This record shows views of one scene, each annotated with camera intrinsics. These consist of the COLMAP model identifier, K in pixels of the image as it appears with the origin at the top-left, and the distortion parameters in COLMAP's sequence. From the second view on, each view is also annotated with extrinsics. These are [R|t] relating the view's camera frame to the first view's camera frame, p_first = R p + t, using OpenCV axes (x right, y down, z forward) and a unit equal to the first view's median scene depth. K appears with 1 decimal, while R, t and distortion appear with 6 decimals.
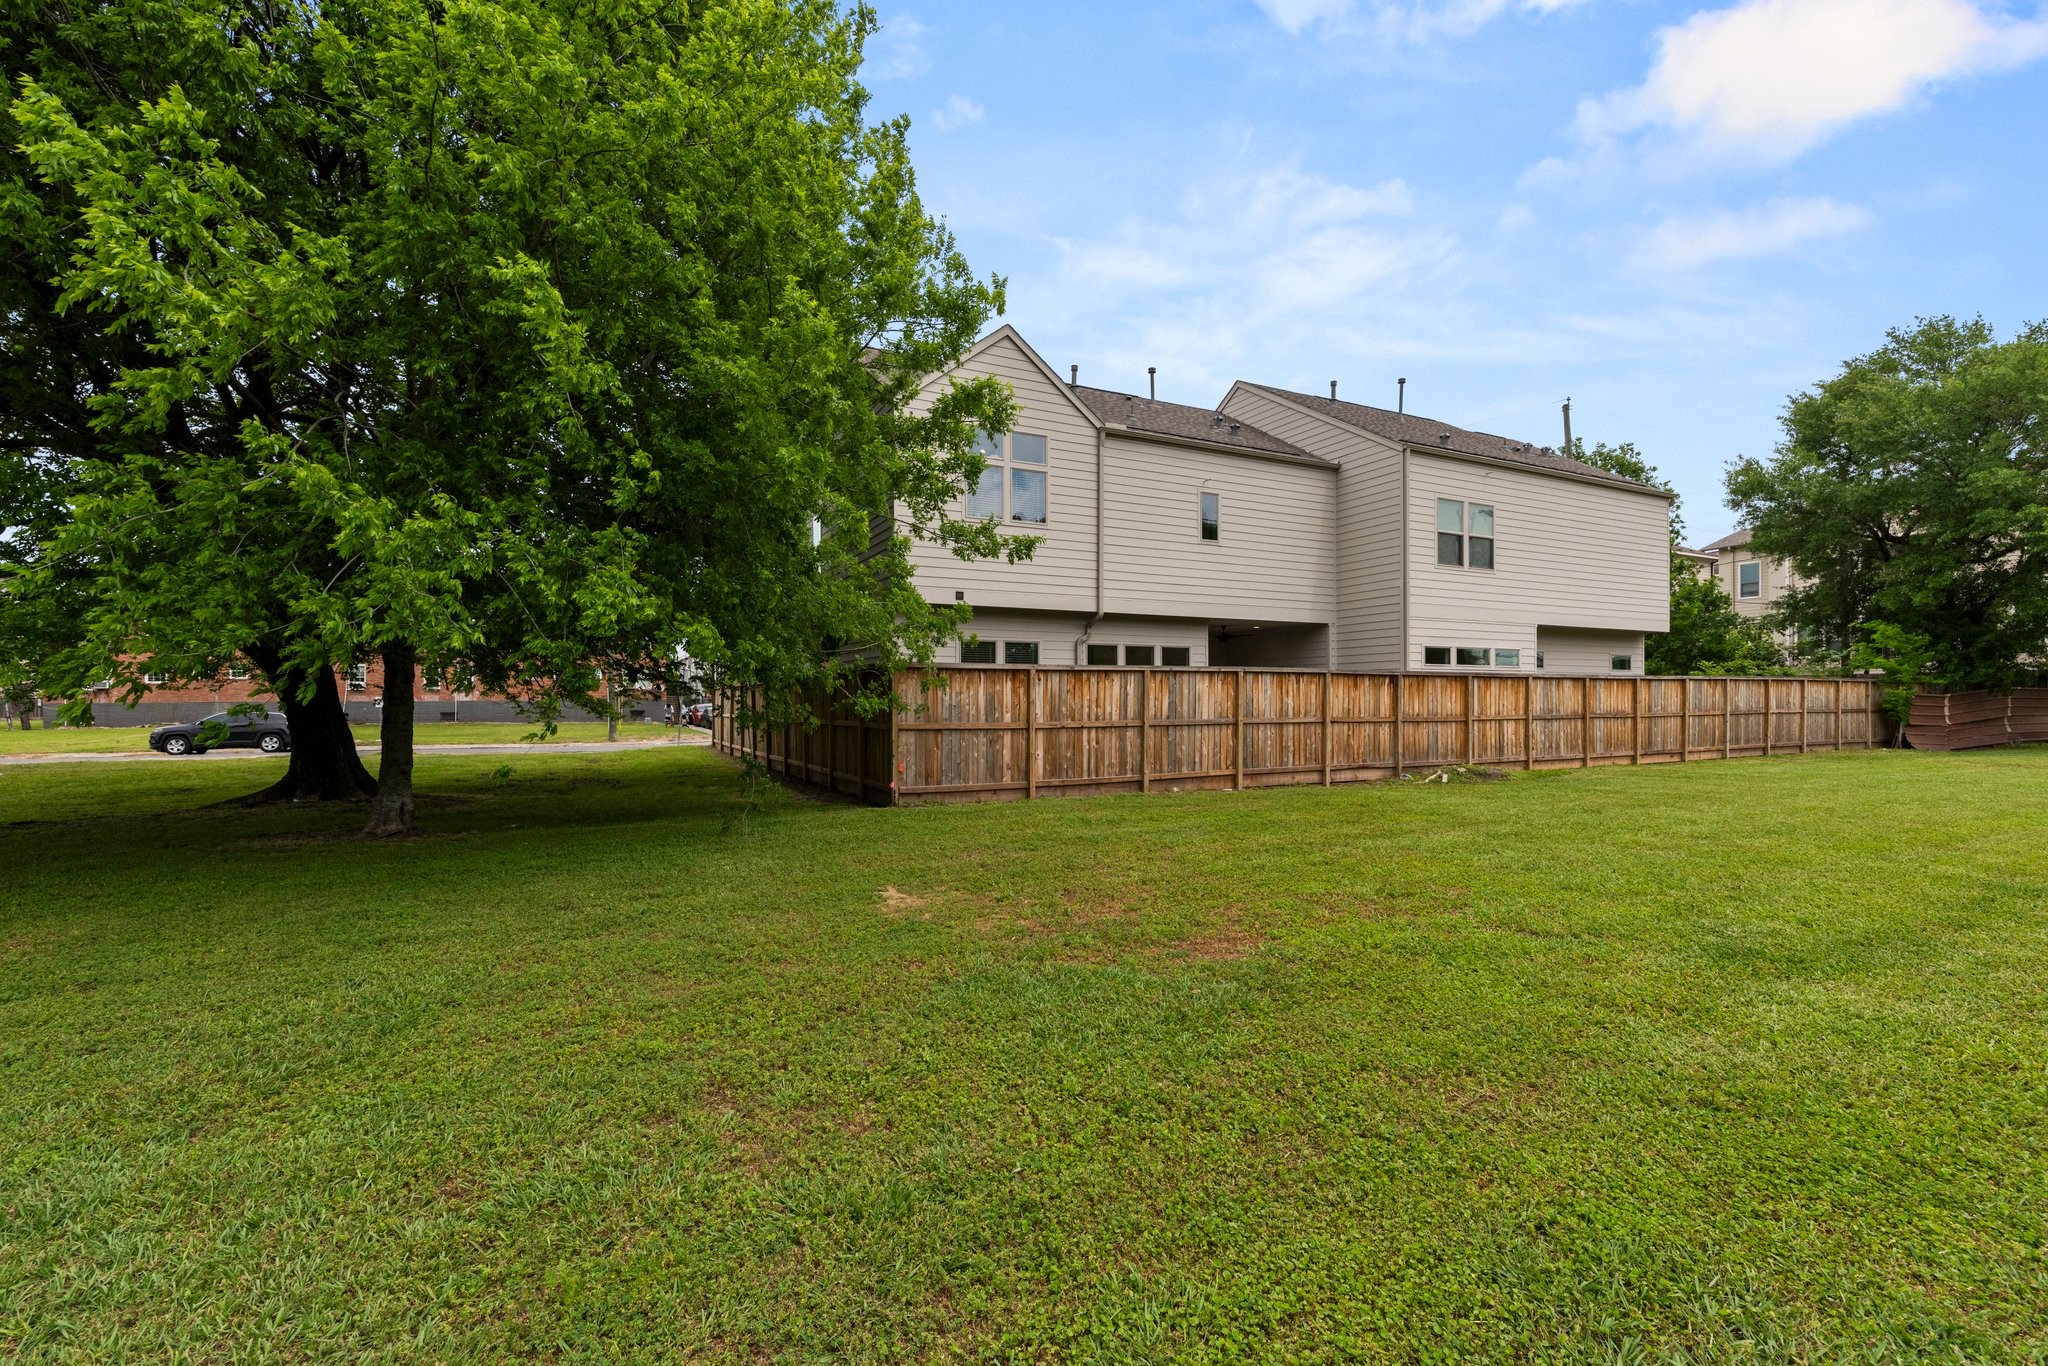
lens RADIAL K [[885.9, 0, 1019.1], [0, 885.9, 673.4], [0, 0, 1]] dist [-0.001059, -0.000294]
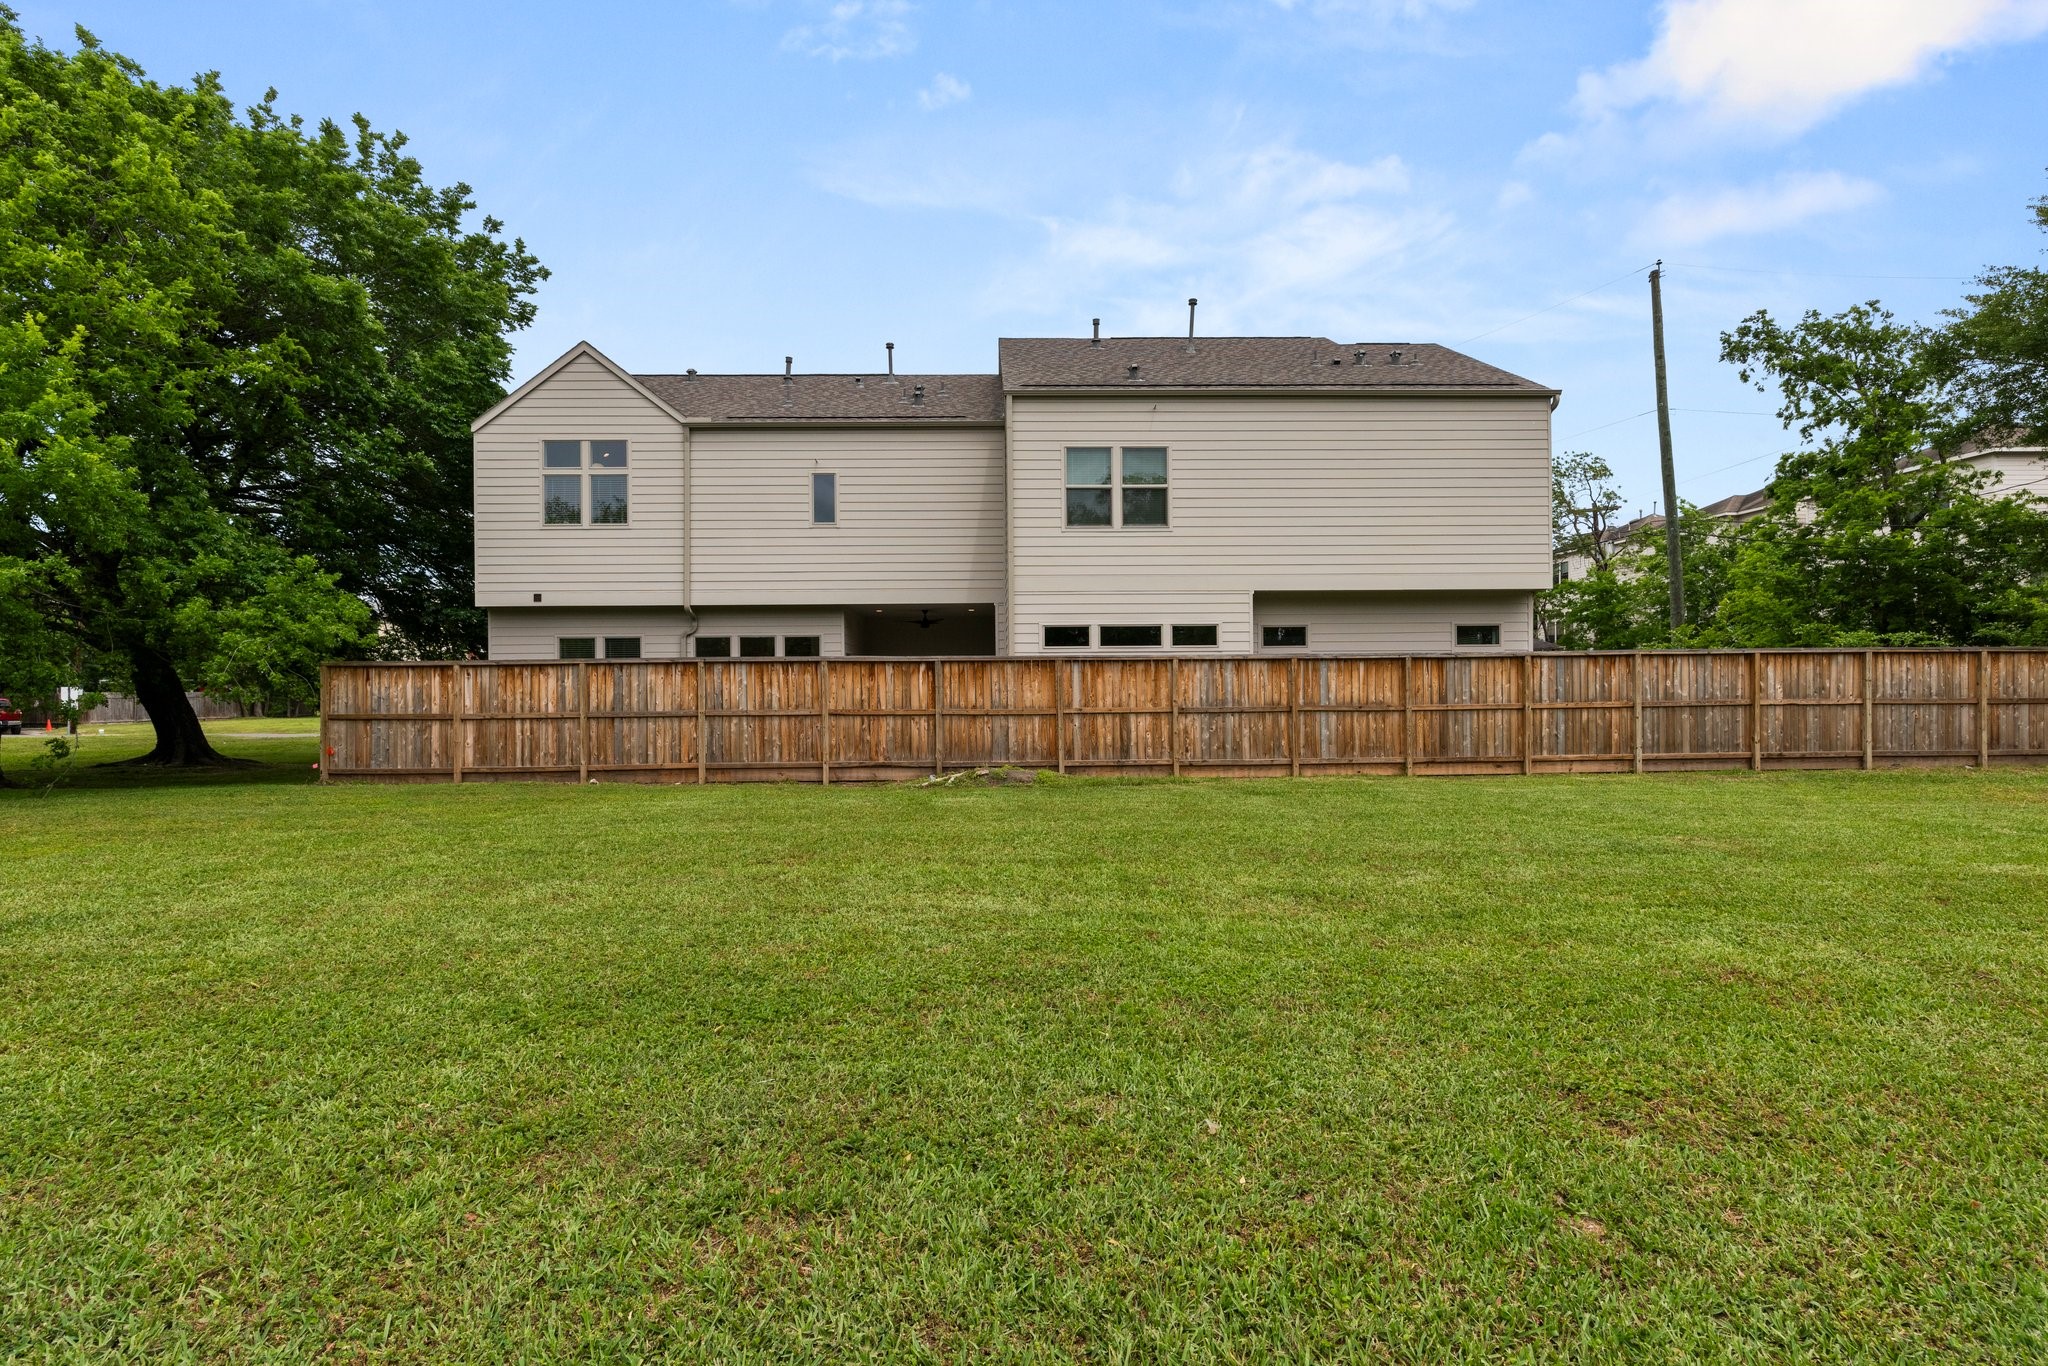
lens RADIAL K [[885.9, 0, 1019.1], [0, 885.9, 673.4], [0, 0, 1]] dist [-0.001059, -0.000294]
pose [[0.900656, -0.014461, -0.434291, 0.840495], [0.019172, 0.999795, 0.006469, 0.009165], [0.434109, -0.014153, 0.900749, 0.240394]]
